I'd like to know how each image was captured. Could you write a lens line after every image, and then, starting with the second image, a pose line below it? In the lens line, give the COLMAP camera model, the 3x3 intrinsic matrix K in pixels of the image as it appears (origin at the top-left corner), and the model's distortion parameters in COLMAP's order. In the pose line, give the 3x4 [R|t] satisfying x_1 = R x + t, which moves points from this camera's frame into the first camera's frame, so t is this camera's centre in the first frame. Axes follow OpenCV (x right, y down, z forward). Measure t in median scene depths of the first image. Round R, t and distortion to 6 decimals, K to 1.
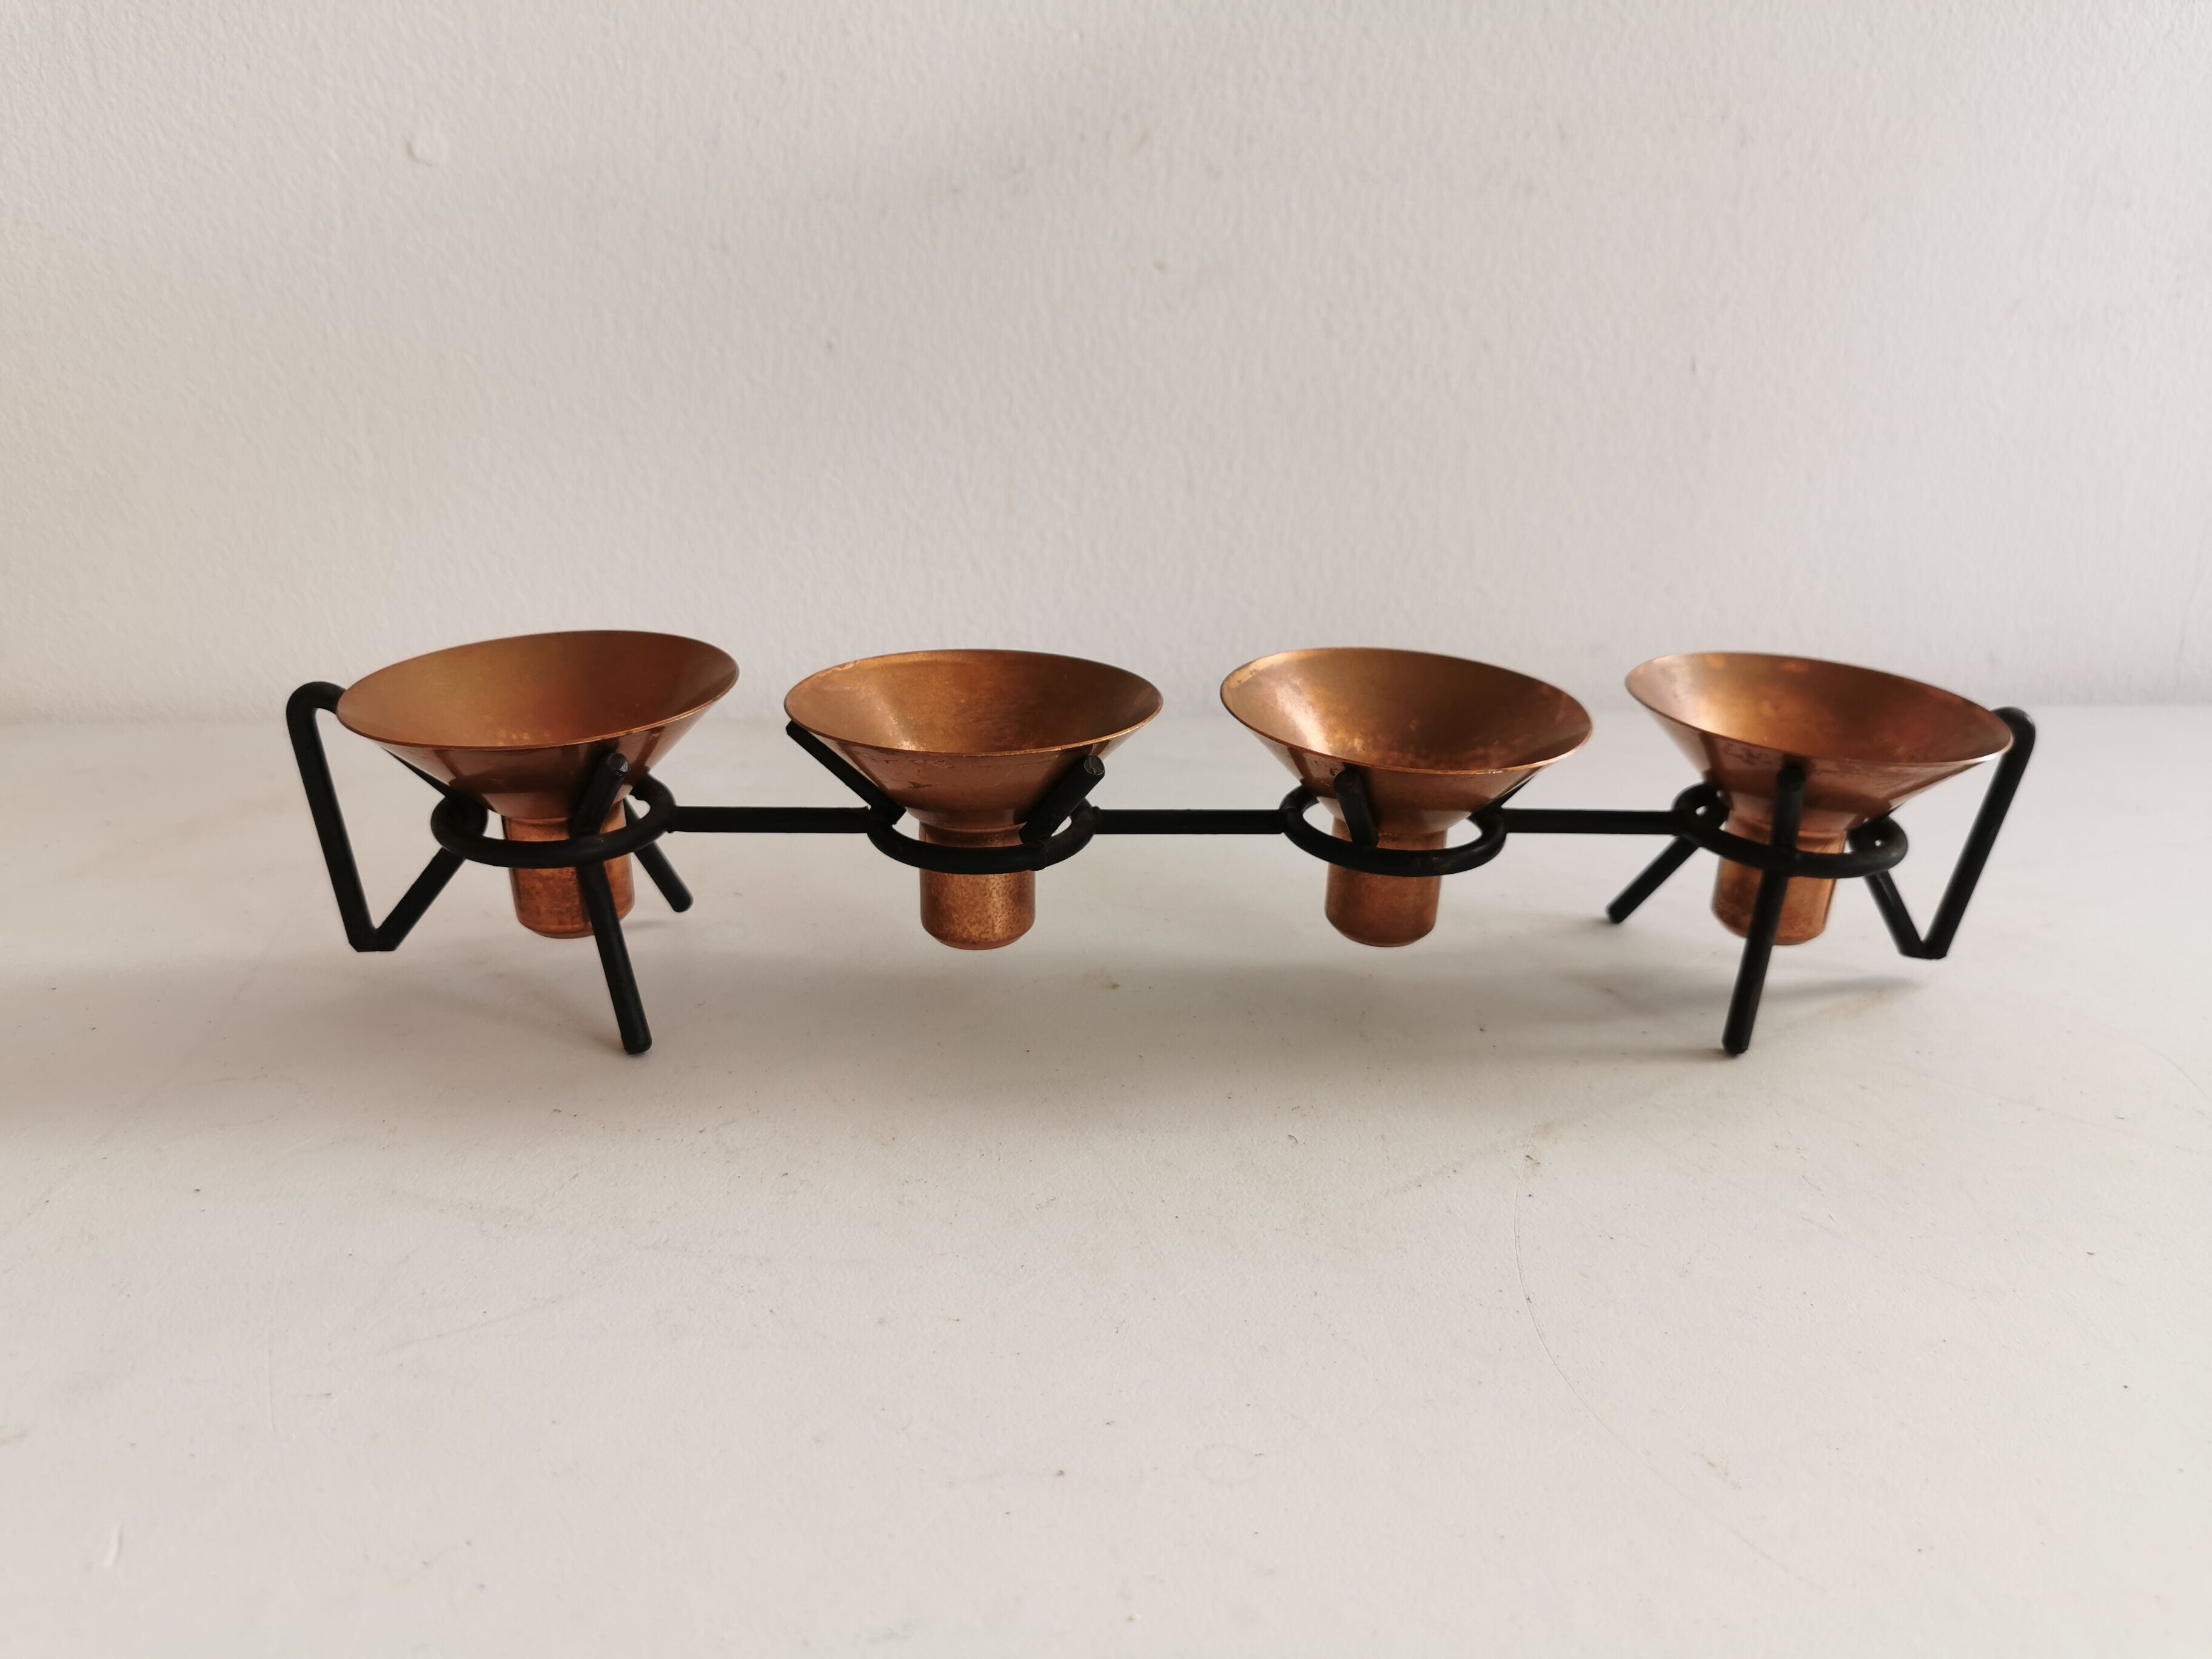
lens RADIAL K [[1709.9, 0, 1119.1], [0, 1709.9, 847.7], [0, 0, 1]] dist [0.024530, -0.065033]
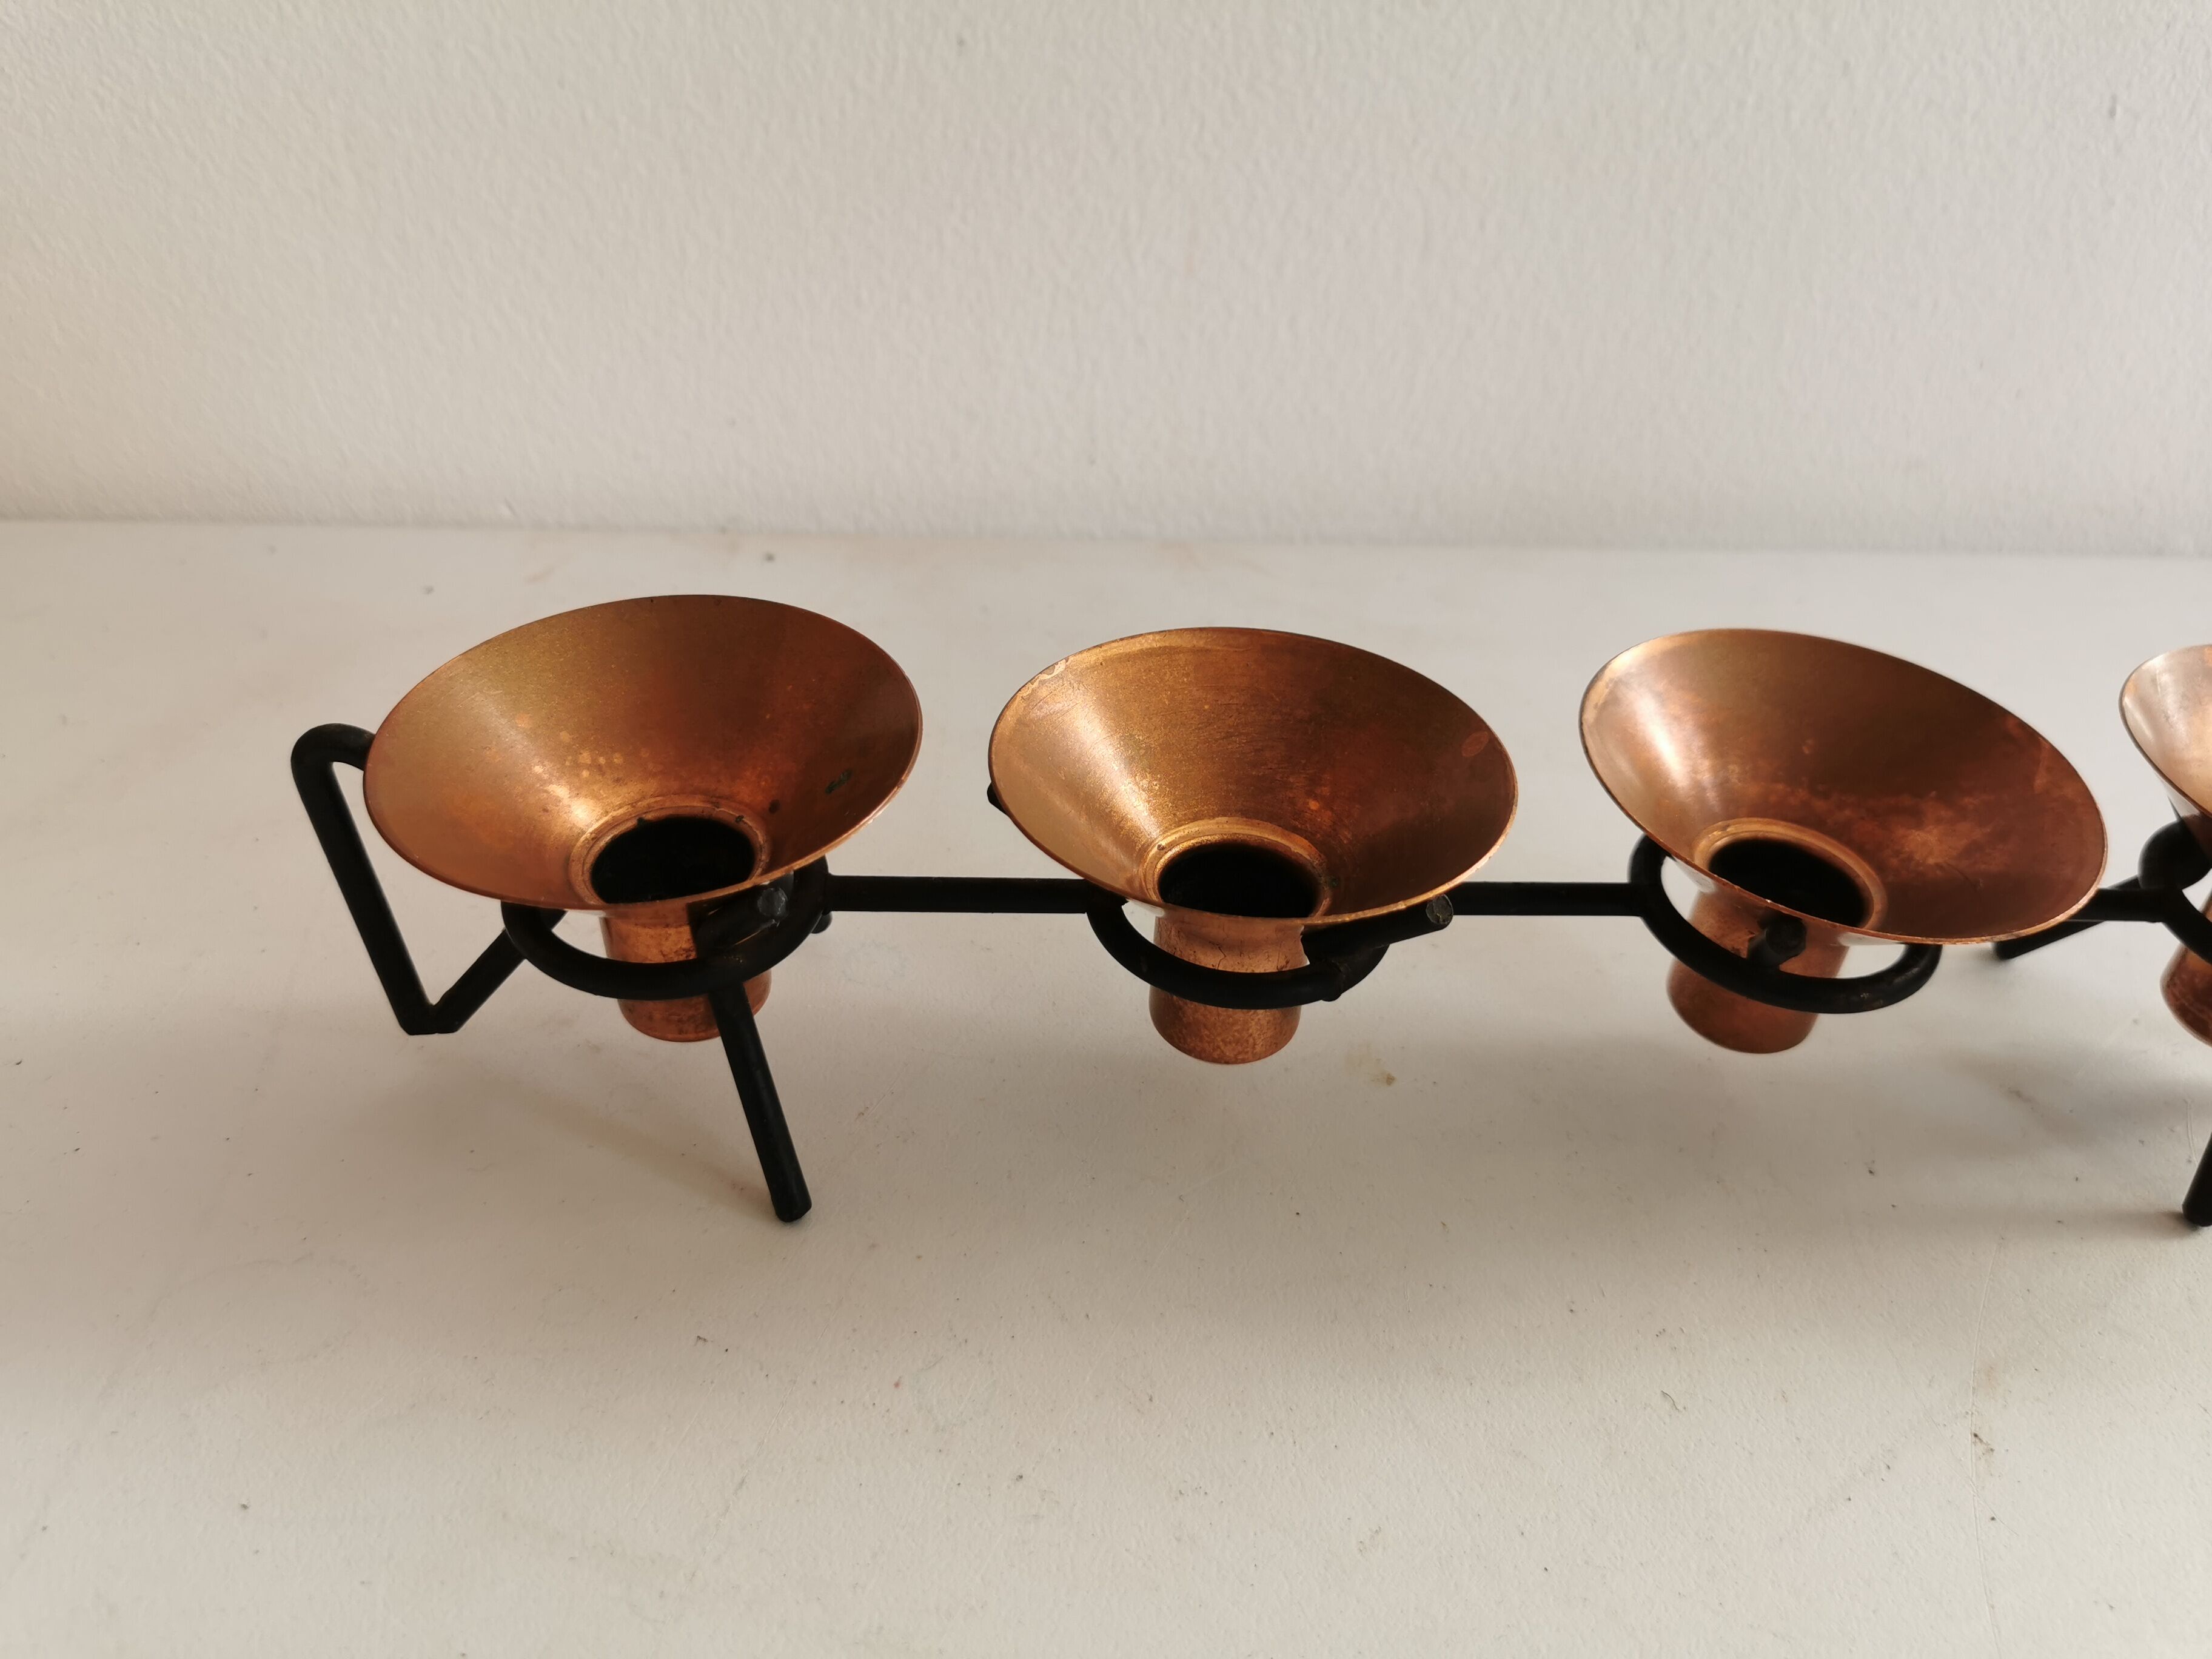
lens RADIAL K [[1709.9, 0, 1119.1], [0, 1709.9, 847.7], [0, 0, 1]] dist [0.024530, -0.065033]
pose [[0.999489, 0.031774, 0.003563, -0.097196], [-0.031567, 0.962929, 0.267900, -0.166644], [0.005082, -0.267876, 0.963440, 0.209250]]
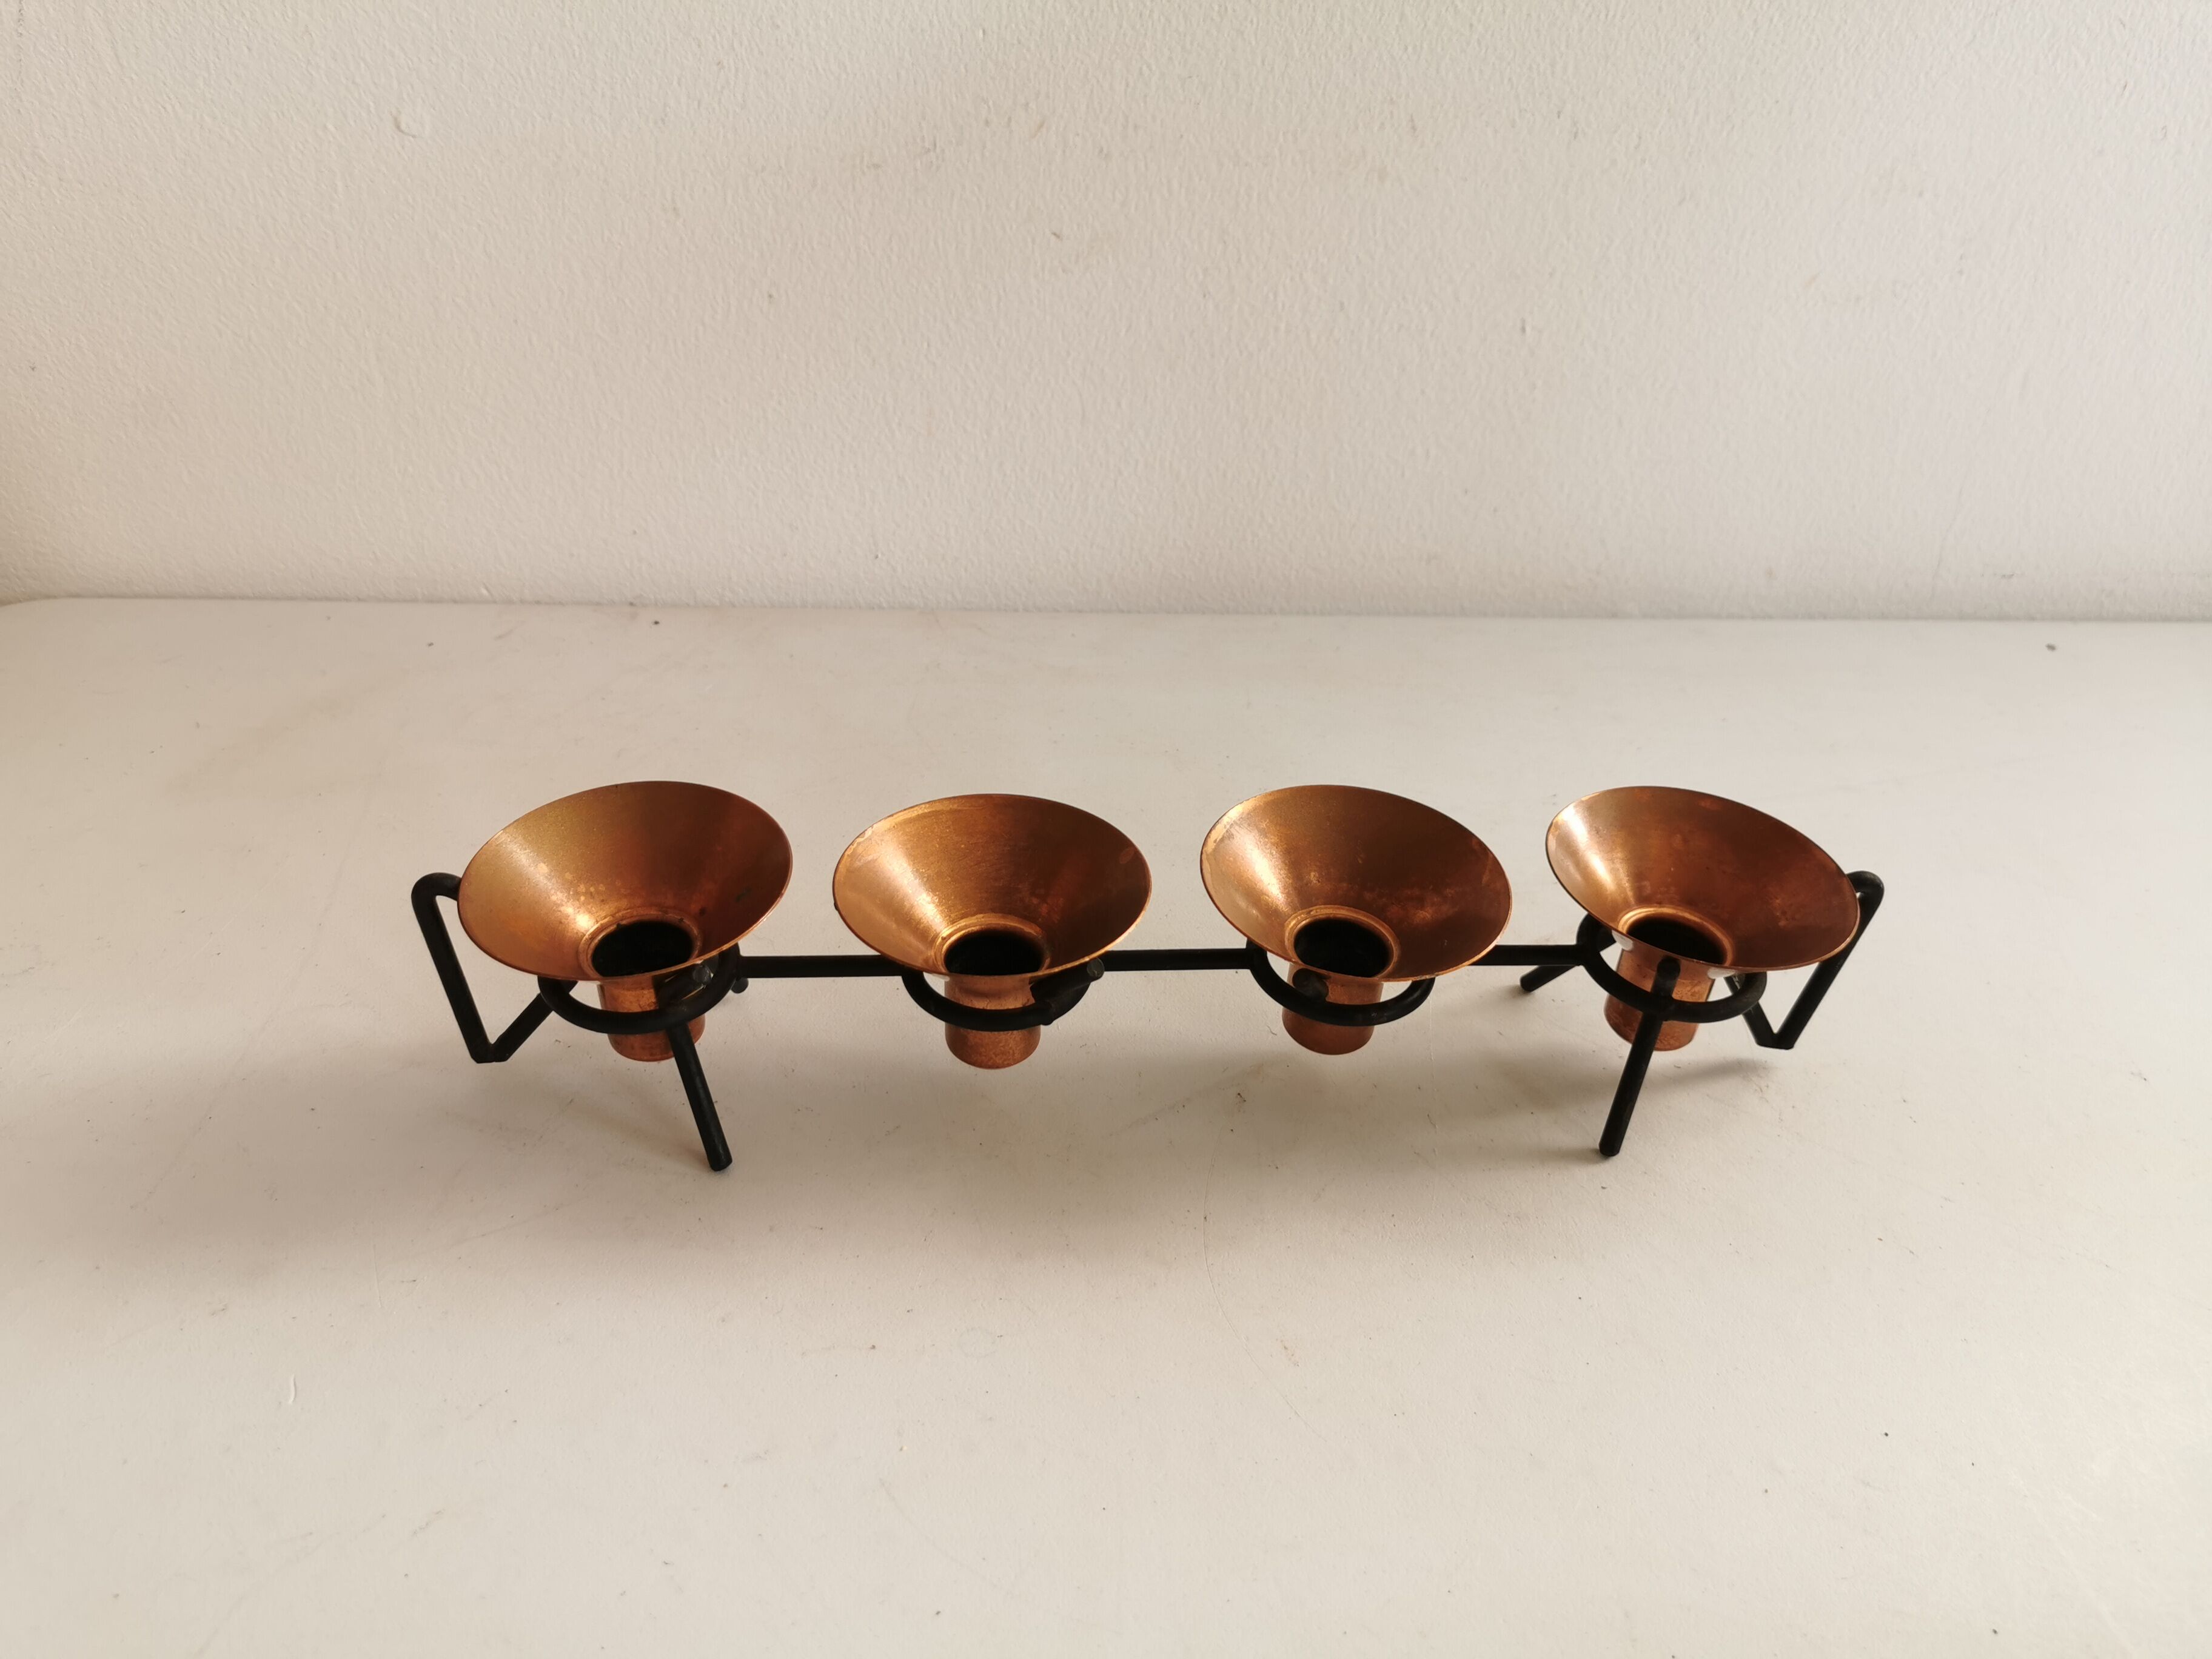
lens RADIAL K [[1709.9, 0, 1119.1], [0, 1709.9, 847.7], [0, 0, 1]] dist [0.024530, -0.065033]
pose [[0.999529, 0.029846, -0.007129, 0.088995], [-0.027224, 0.969707, 0.242749, -0.229432], [0.014158, -0.242441, 0.970063, -0.215724]]
